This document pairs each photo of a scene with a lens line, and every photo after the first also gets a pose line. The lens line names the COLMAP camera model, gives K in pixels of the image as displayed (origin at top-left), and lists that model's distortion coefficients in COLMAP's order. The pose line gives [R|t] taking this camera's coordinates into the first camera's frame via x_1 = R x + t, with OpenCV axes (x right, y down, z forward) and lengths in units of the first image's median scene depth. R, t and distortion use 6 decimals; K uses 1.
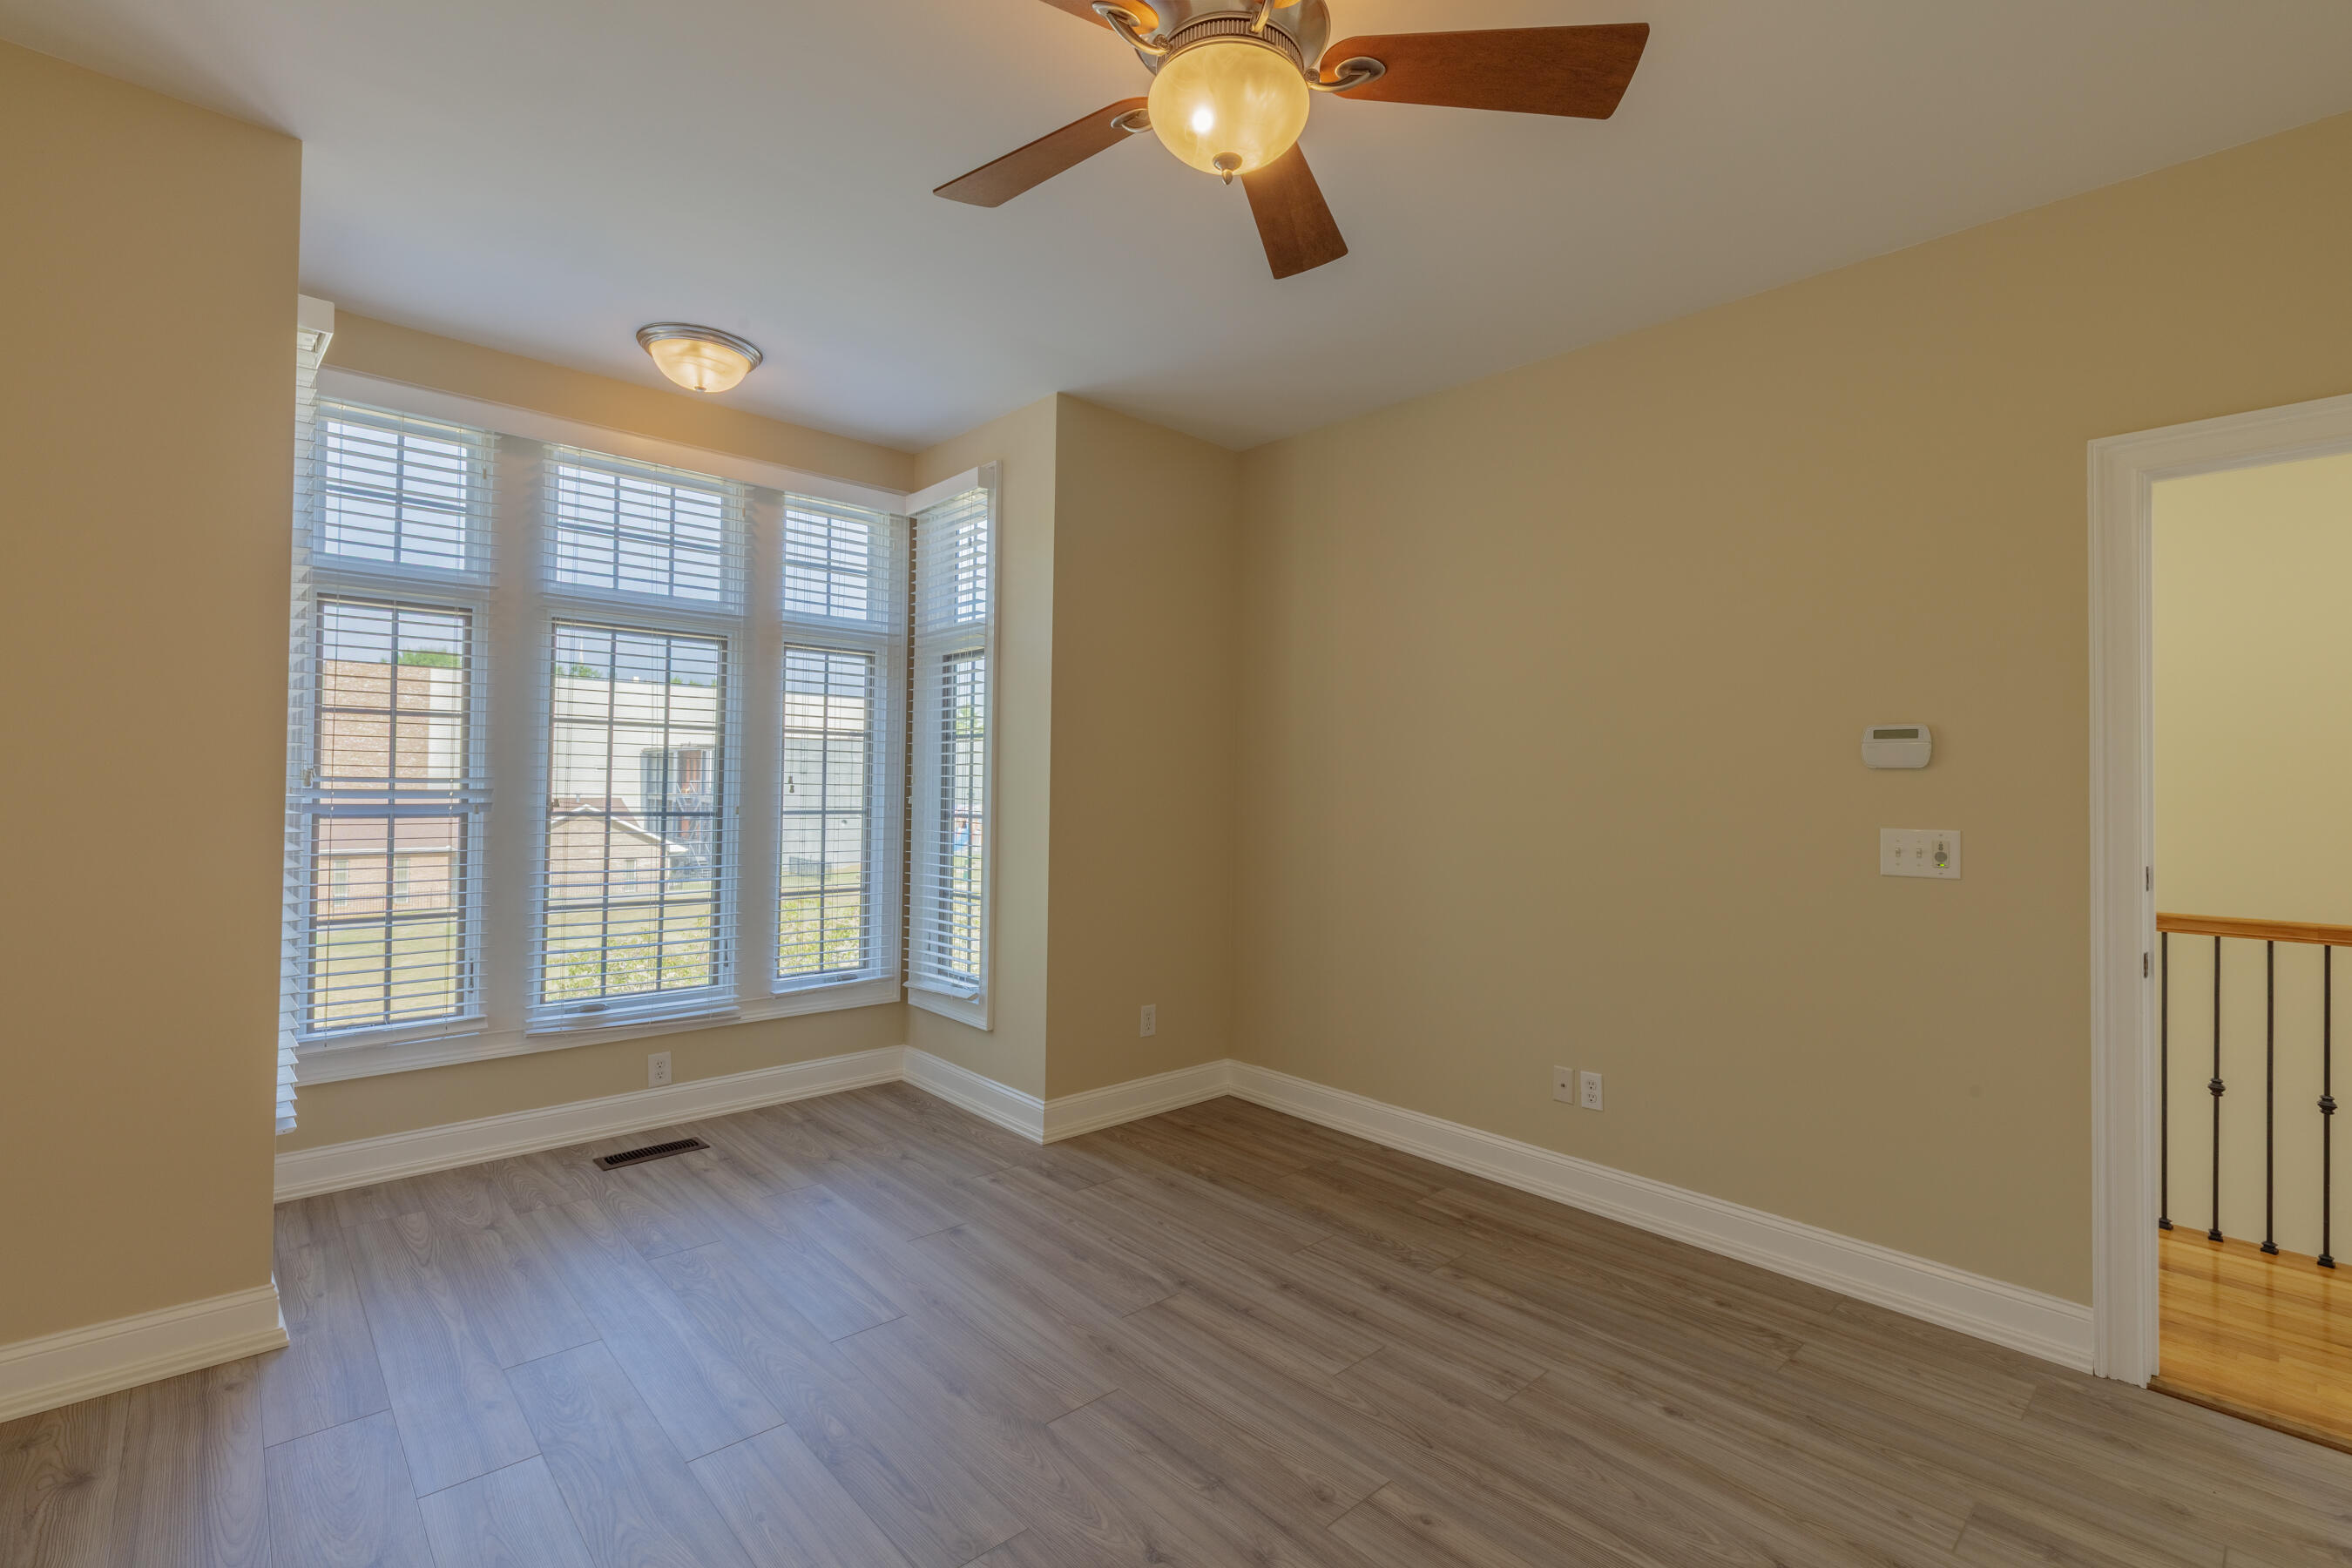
lens RADIAL K [[1048.4, 0, 1190.4], [0, 1048.4, 770.0], [0, 0, 1]] dist [0.003847, 0.000704]
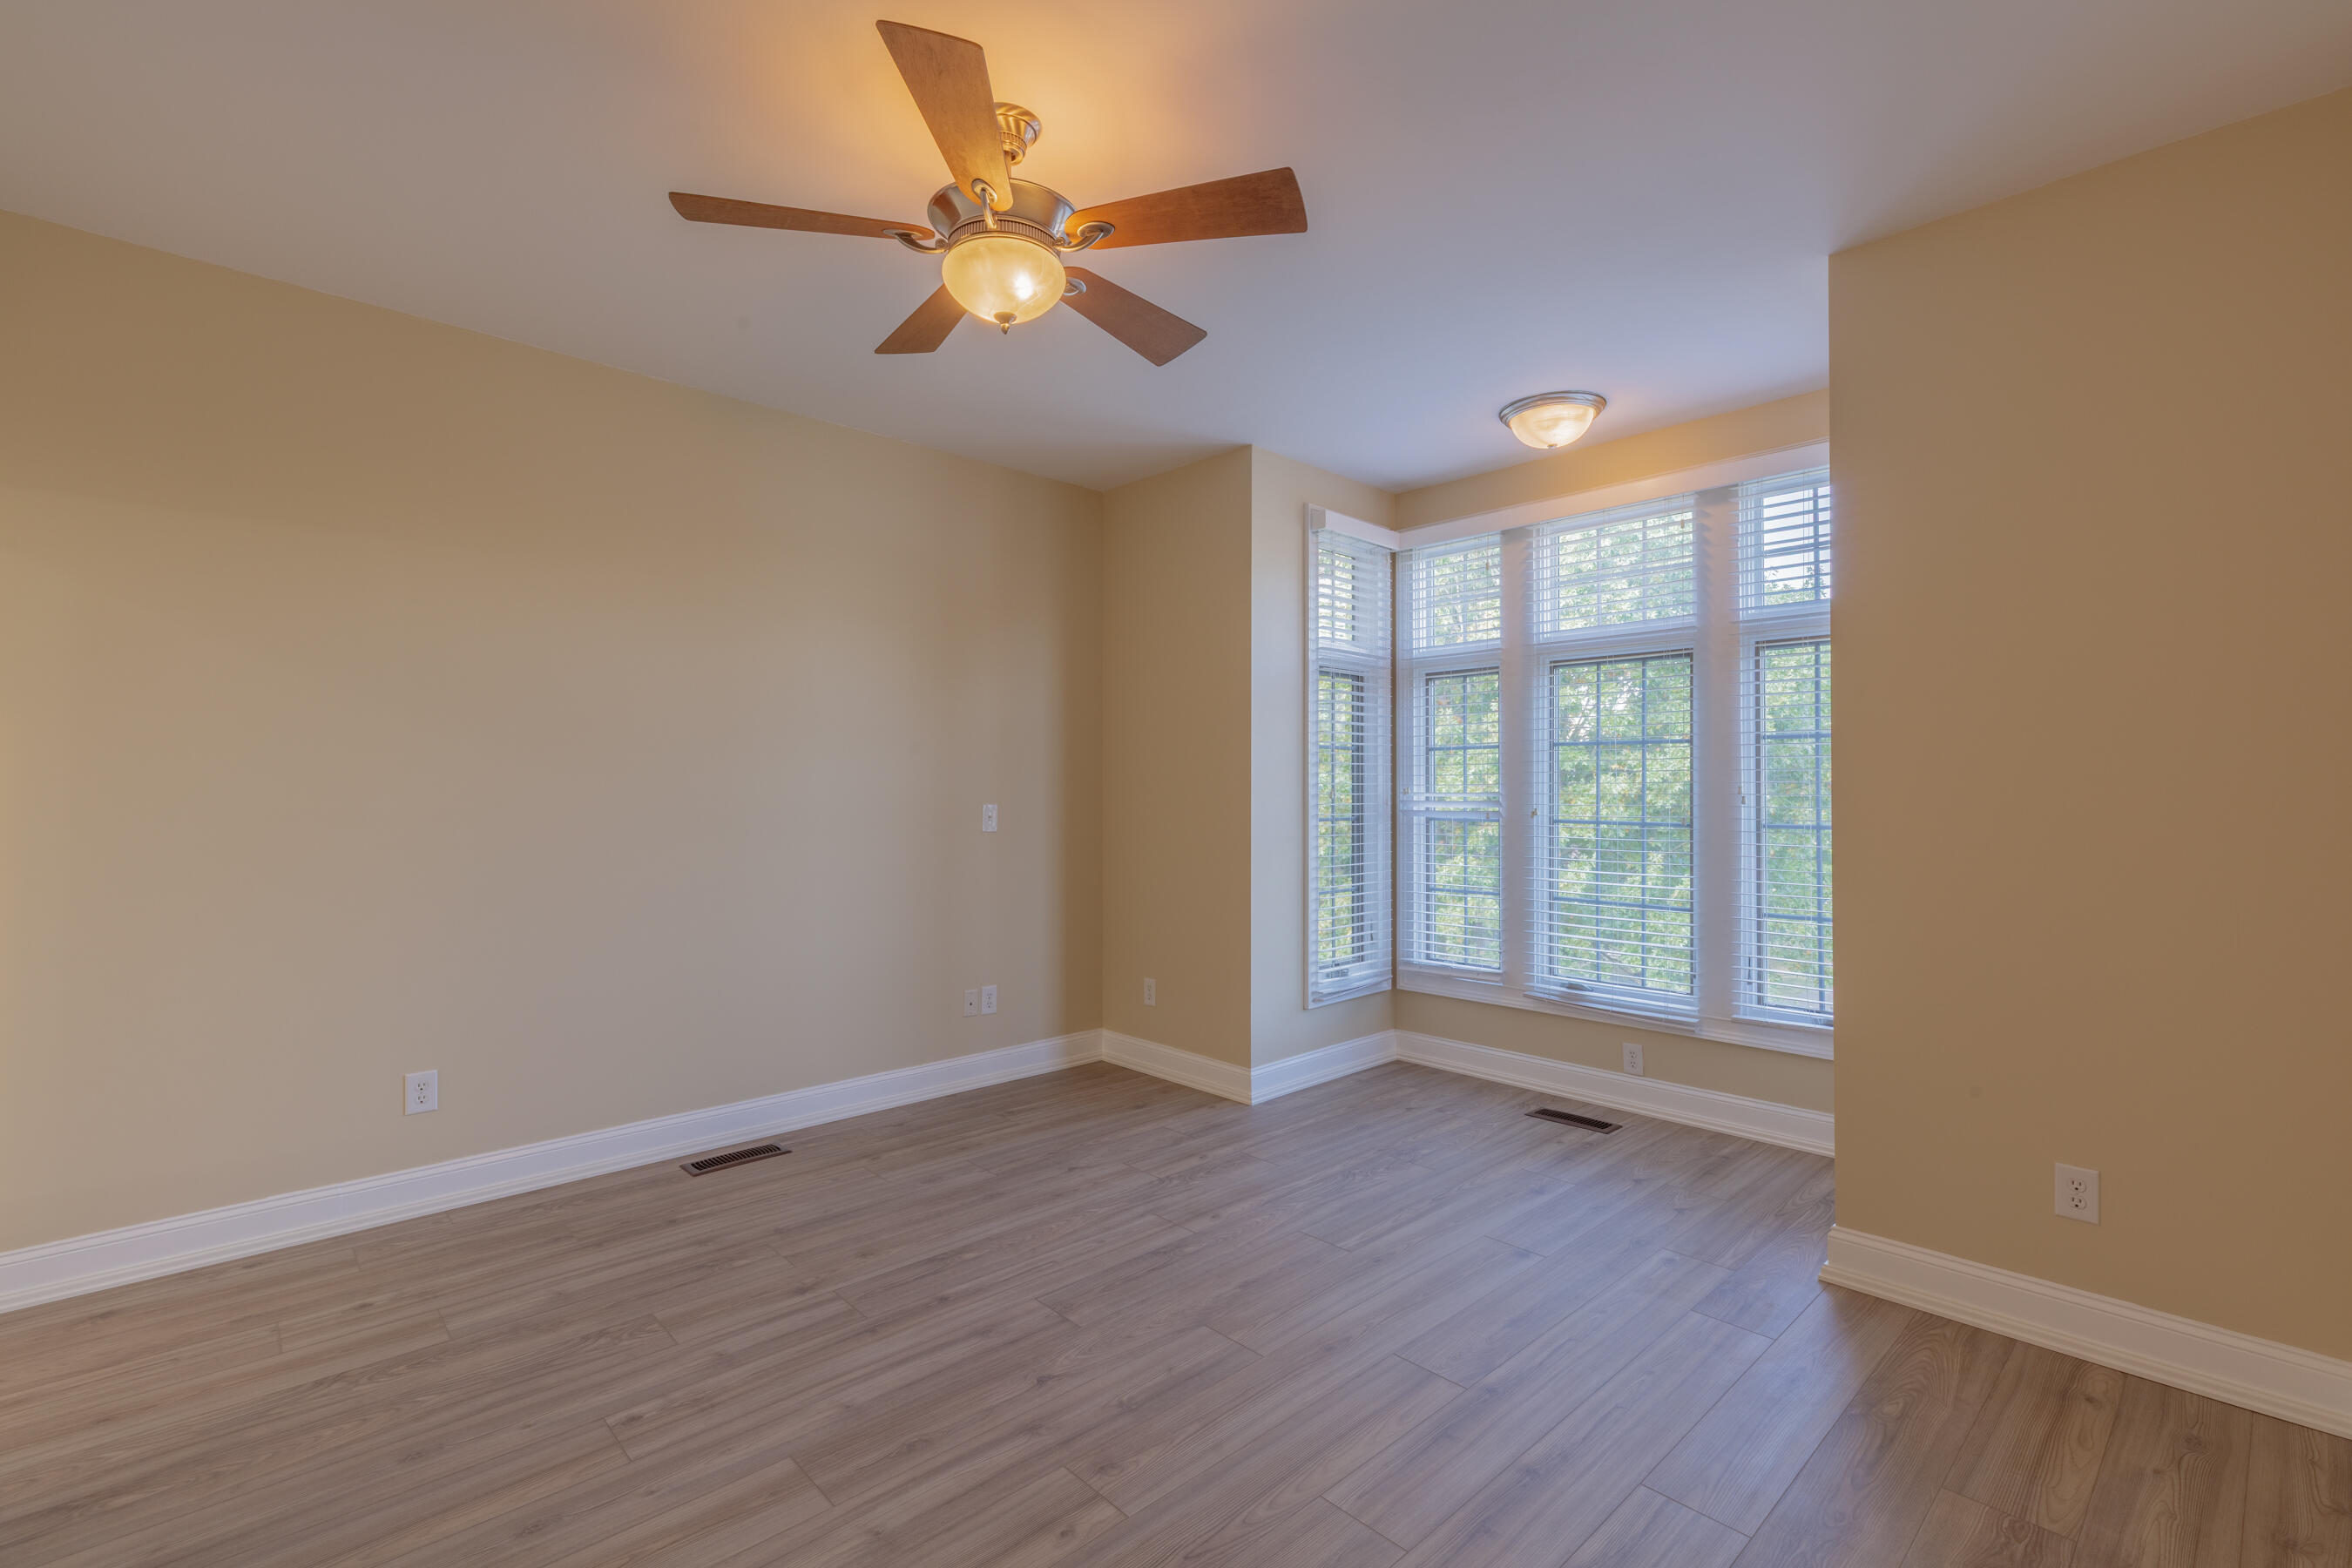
lens RADIAL K [[1048.4, 0, 1181.9], [0, 1048.4, 782.9], [0, 0, 1]] dist [0.003847, 0.000704]
pose [[0.005216, -0.020822, -0.999770, 0.639986], [0.014290, 0.999683, -0.020745, 0.016663], [0.999884, -0.014178, 0.005511, 0.581313]]
